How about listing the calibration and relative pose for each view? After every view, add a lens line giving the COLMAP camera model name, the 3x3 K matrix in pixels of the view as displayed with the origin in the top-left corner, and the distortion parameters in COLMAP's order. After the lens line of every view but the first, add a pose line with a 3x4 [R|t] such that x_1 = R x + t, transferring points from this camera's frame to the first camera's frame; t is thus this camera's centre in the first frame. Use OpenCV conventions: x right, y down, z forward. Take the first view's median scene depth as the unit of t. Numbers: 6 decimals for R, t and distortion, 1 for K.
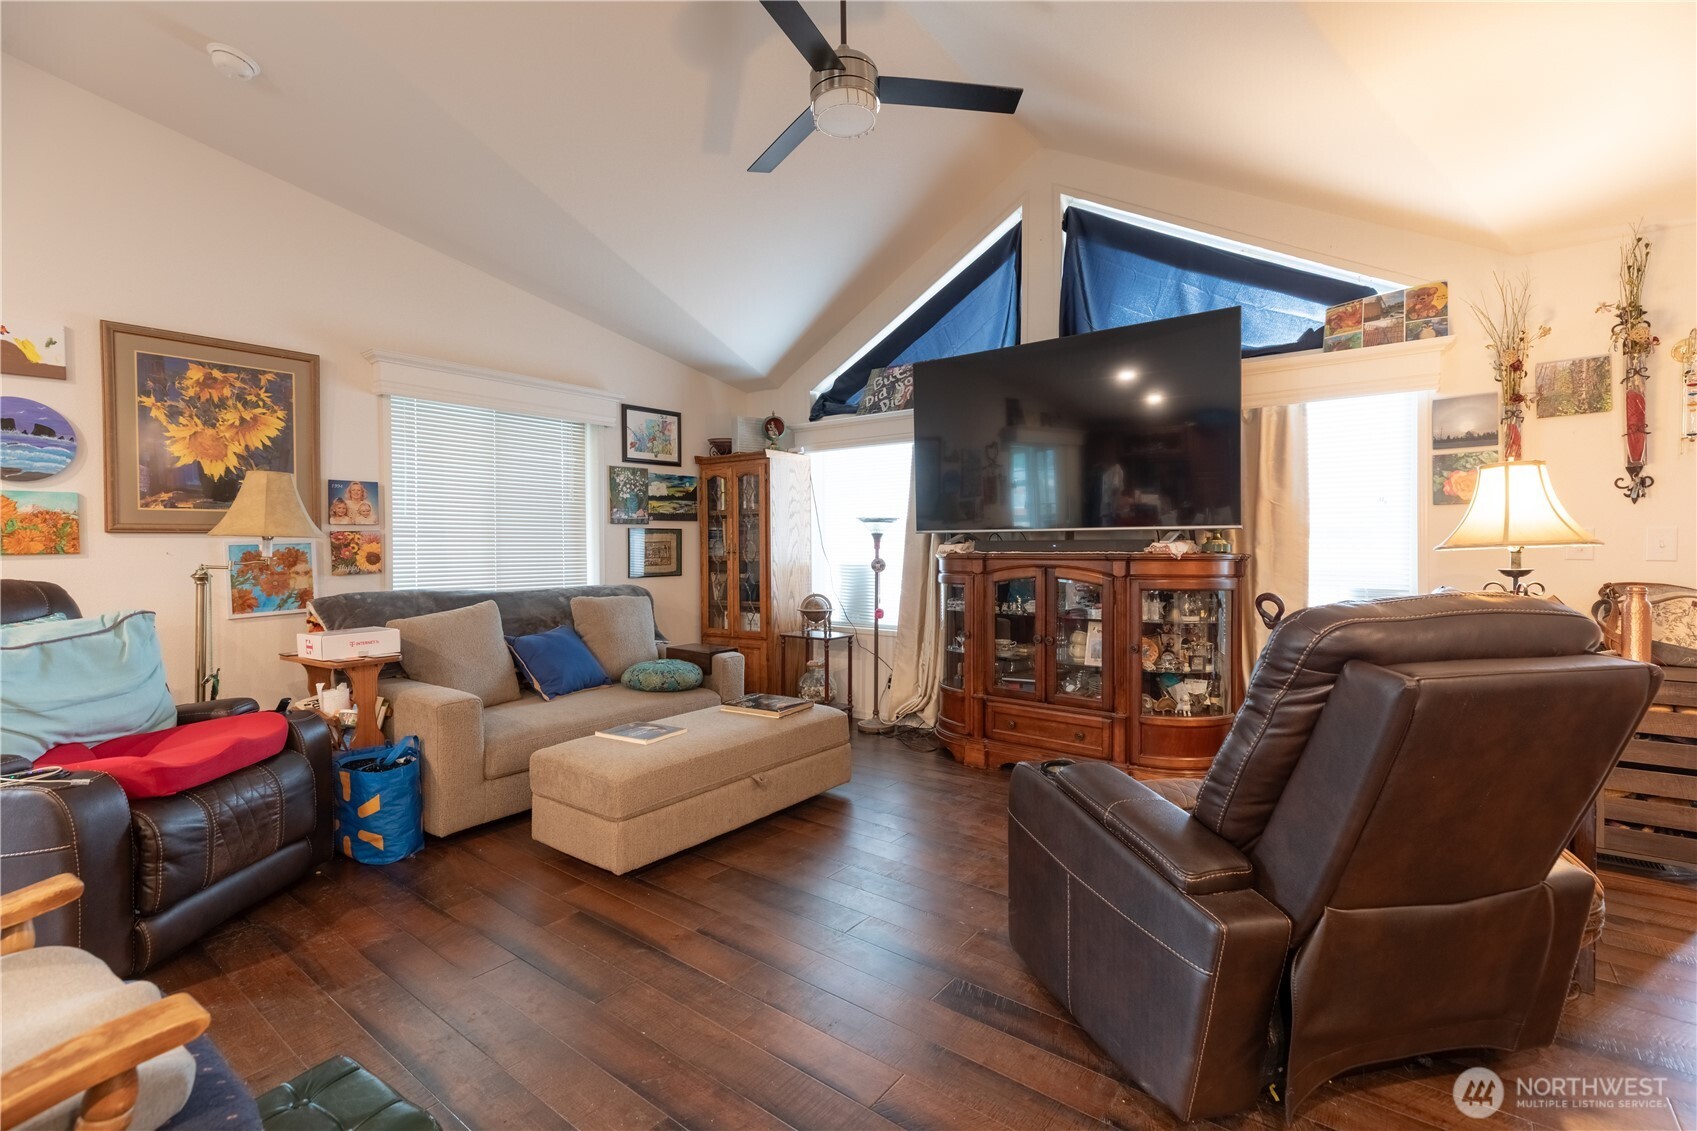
lens RADIAL K [[757.3, 0, 851.1], [0, 757.3, 556.6], [0, 0, 1]] dist [0.002783, 0.000013]
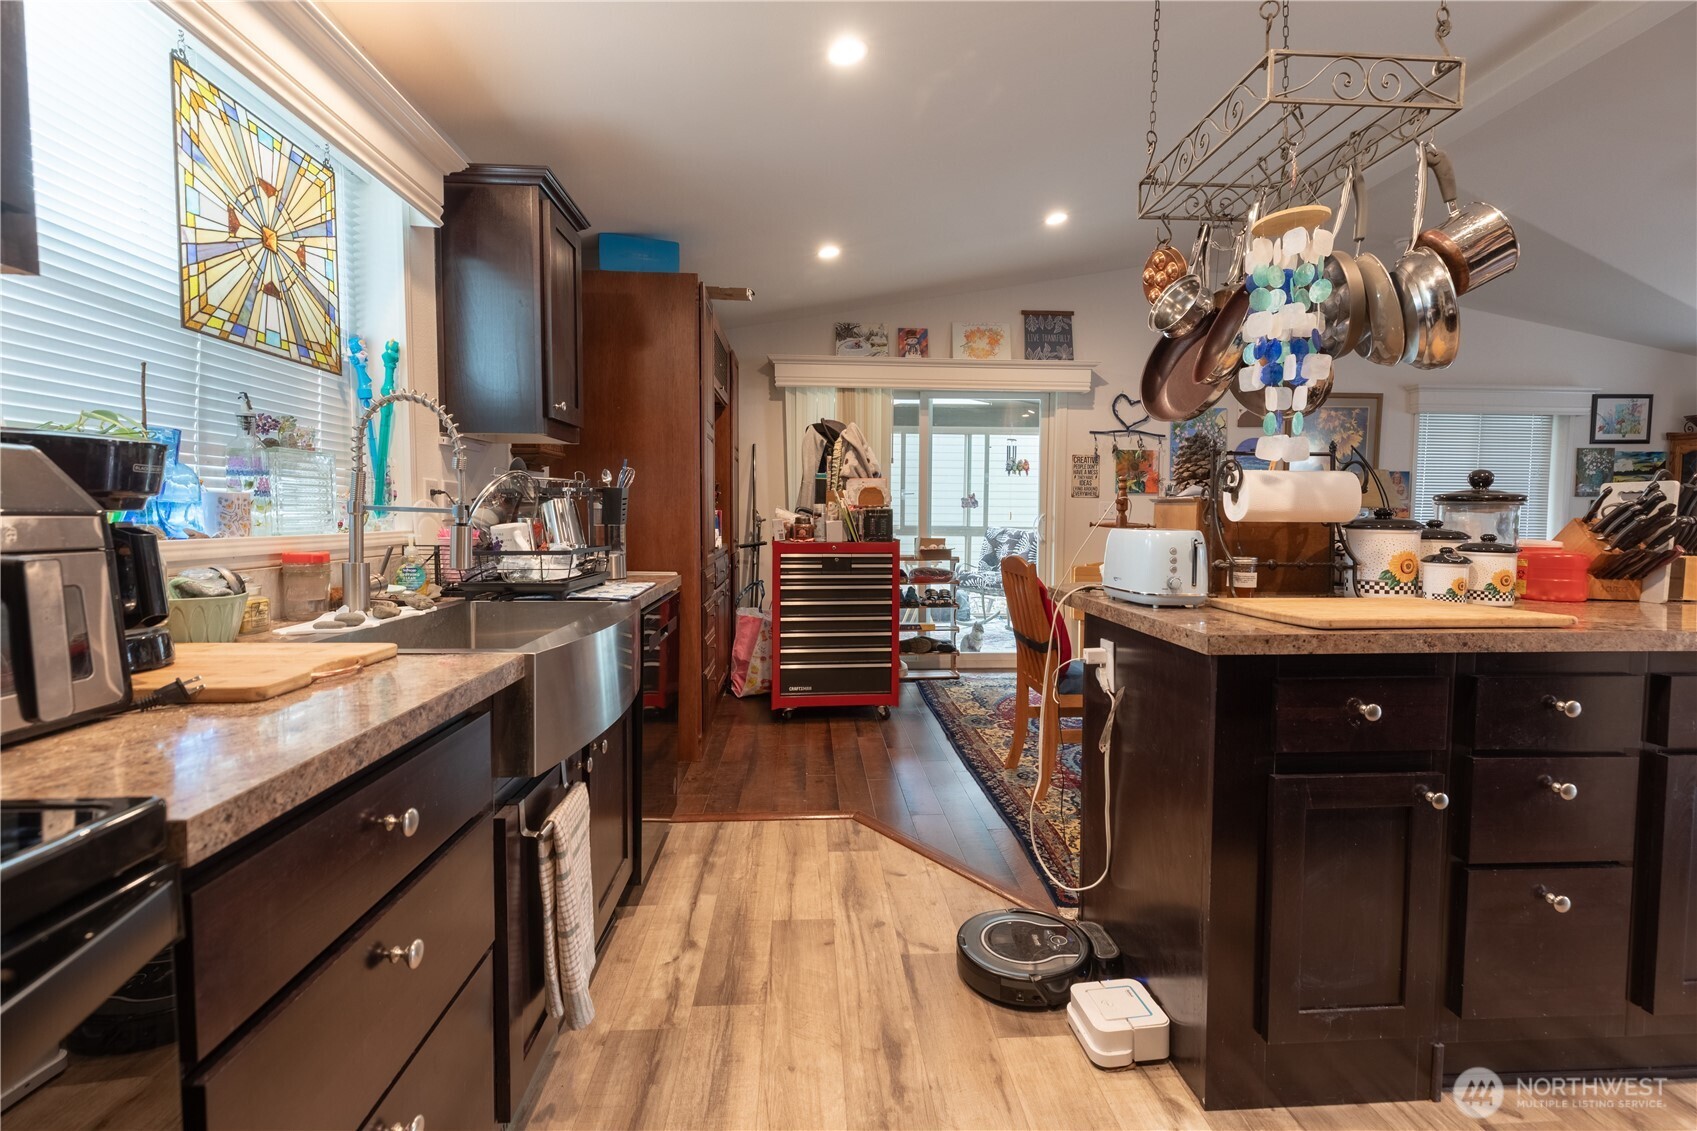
lens RADIAL K [[766.5, 0, 851.3], [0, 766.5, 557.0], [0, 0, 1]] dist [0.005172, -0.000584]
pose [[0.657859, 0.052127, -0.751335, -0.226974], [-0.020543, 0.998473, 0.051285, 0.019737], [0.752861, -0.018303, 0.657925, -1.001452]]
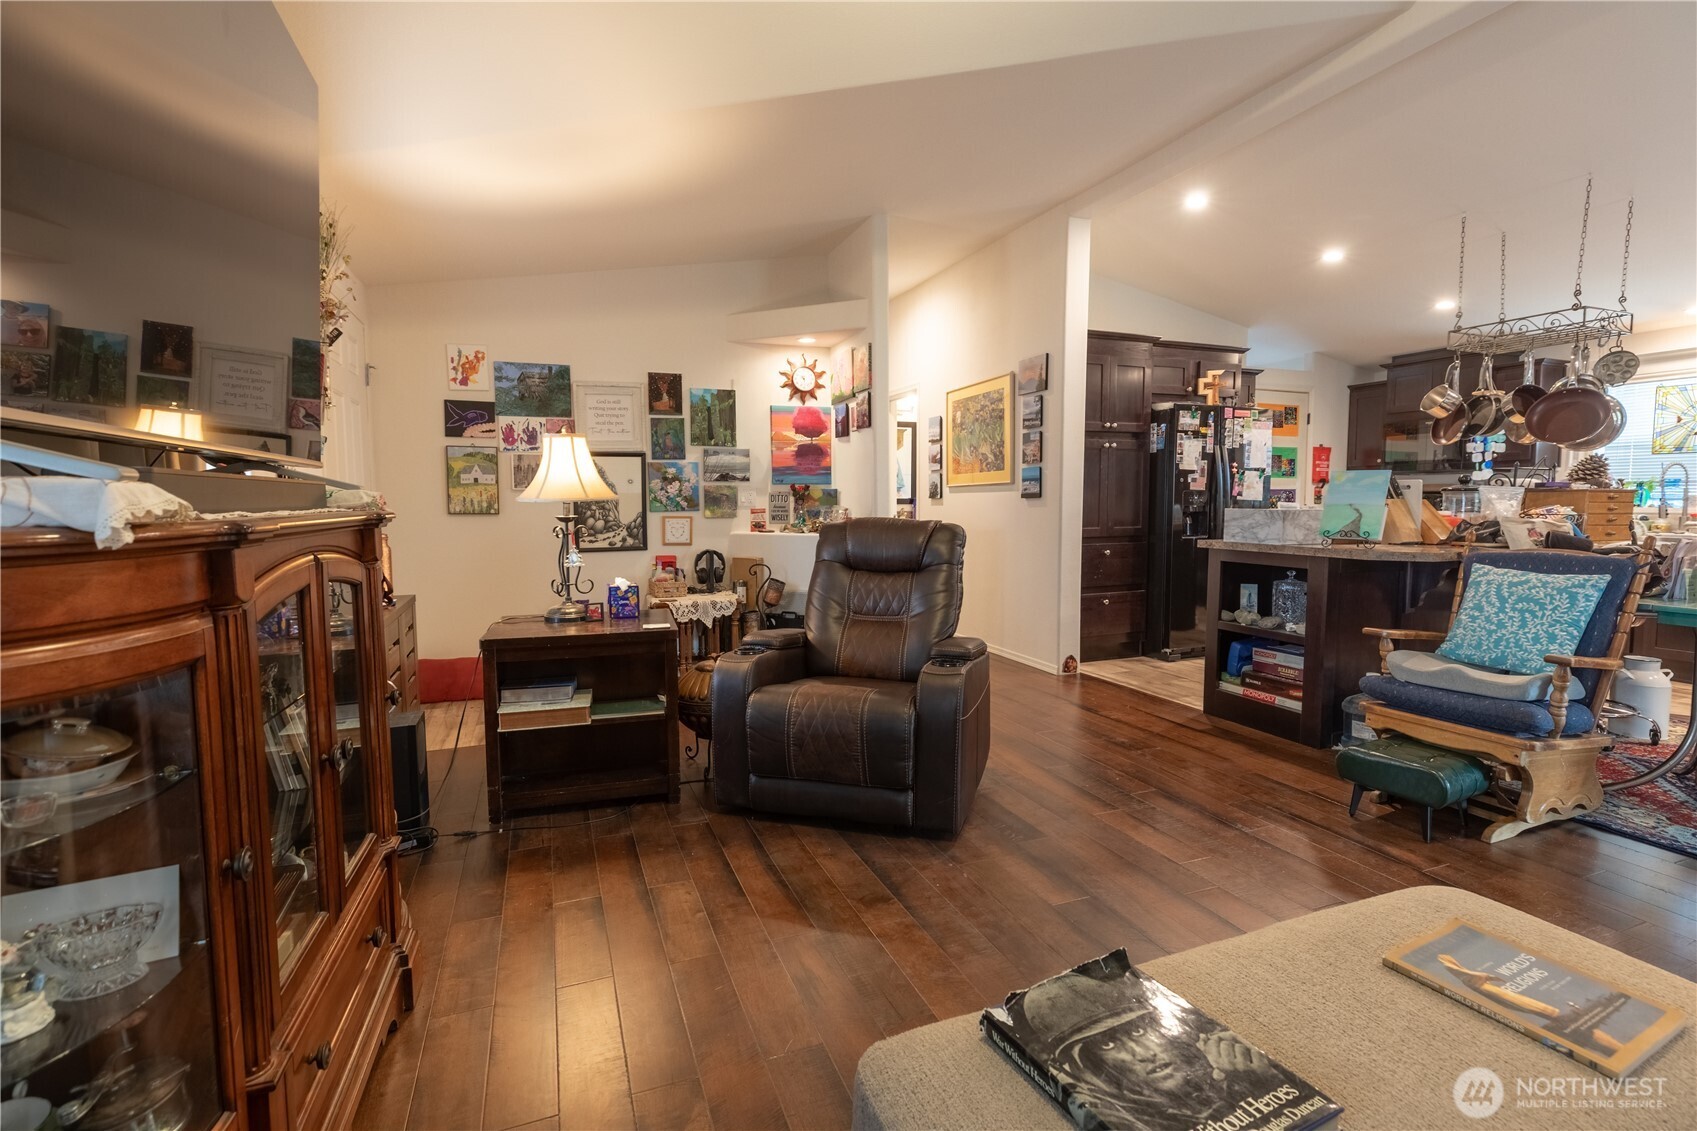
lens RADIAL K [[772.6, 0, 851.6], [0, 772.6, 559.5], [0, 0, 1]] dist [0.000123, -0.000030]
pose [[-0.856916, -0.035451, 0.514236, -0.167915], [0.011188, 0.996118, 0.087315, -0.014951], [-0.515335, 0.080575, -0.853192, 1.388088]]
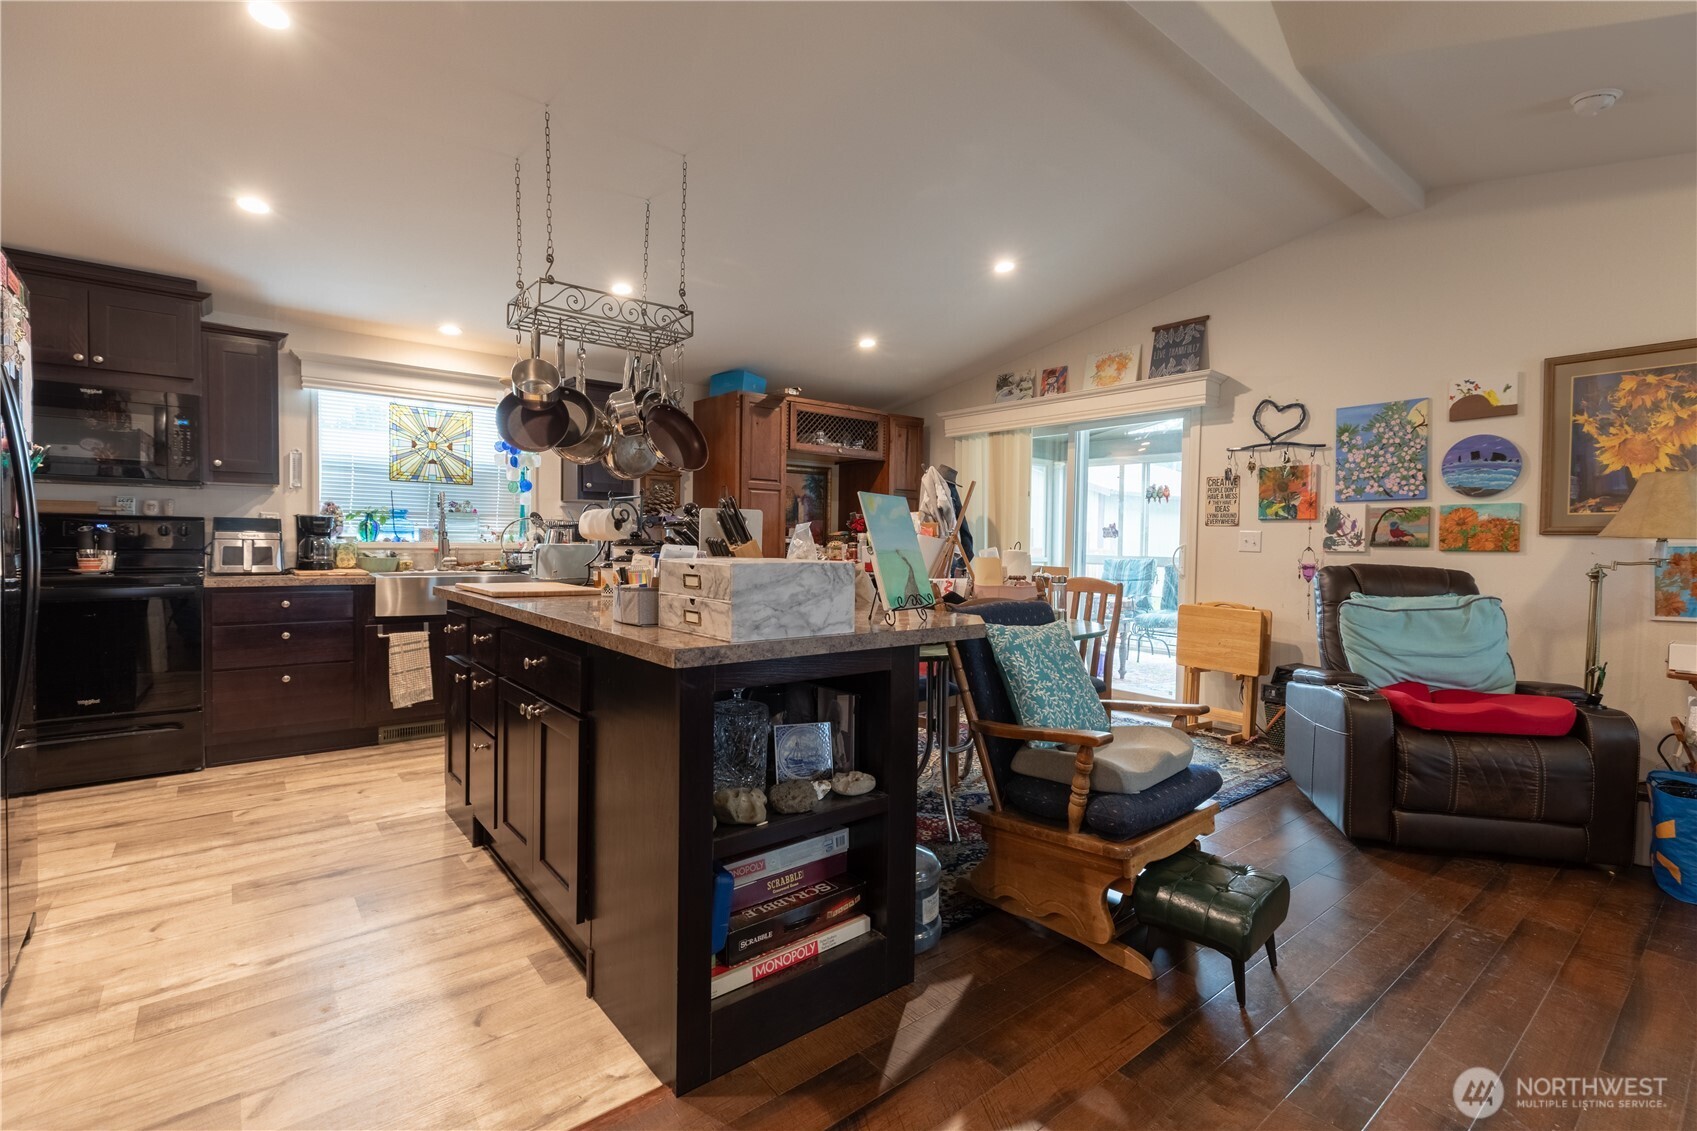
lens RADIAL K [[766.5, 0, 851.3], [0, 766.5, 557.0], [0, 0, 1]] dist [0.005172, -0.000584]
pose [[-0.230874, 0.024228, -0.972682, 0.431032], [-0.028830, 0.999081, 0.031728, -0.003366], [0.972556, 0.035367, -0.229963, 0.203798]]
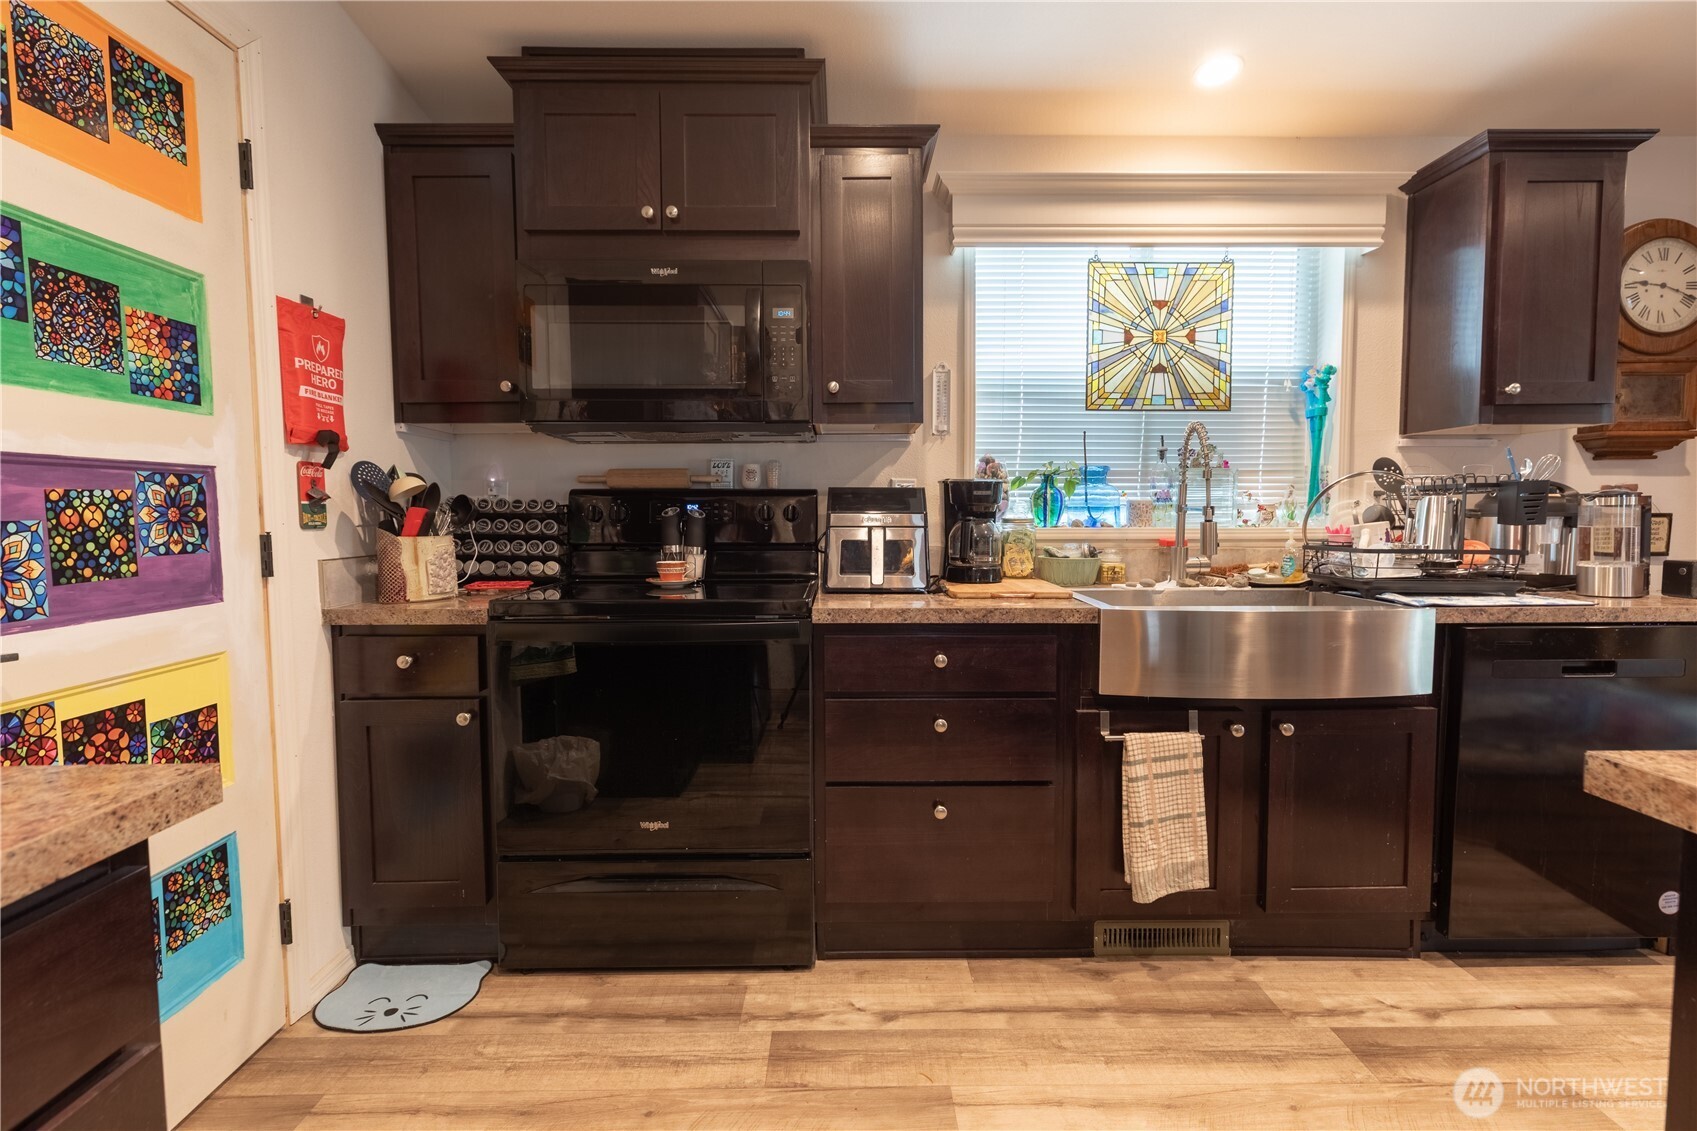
lens RADIAL K [[784.8, 0, 854.9], [0, 784.8, 556.2], [0, 0, 1]] dist [0.001857, 0.000129]
pose [[-0.784540, 0.042554, -0.618616, -0.121679], [-0.003128, 0.997358, 0.072574, 0.011823], [0.620070, 0.058872, -0.782335, -0.516843]]
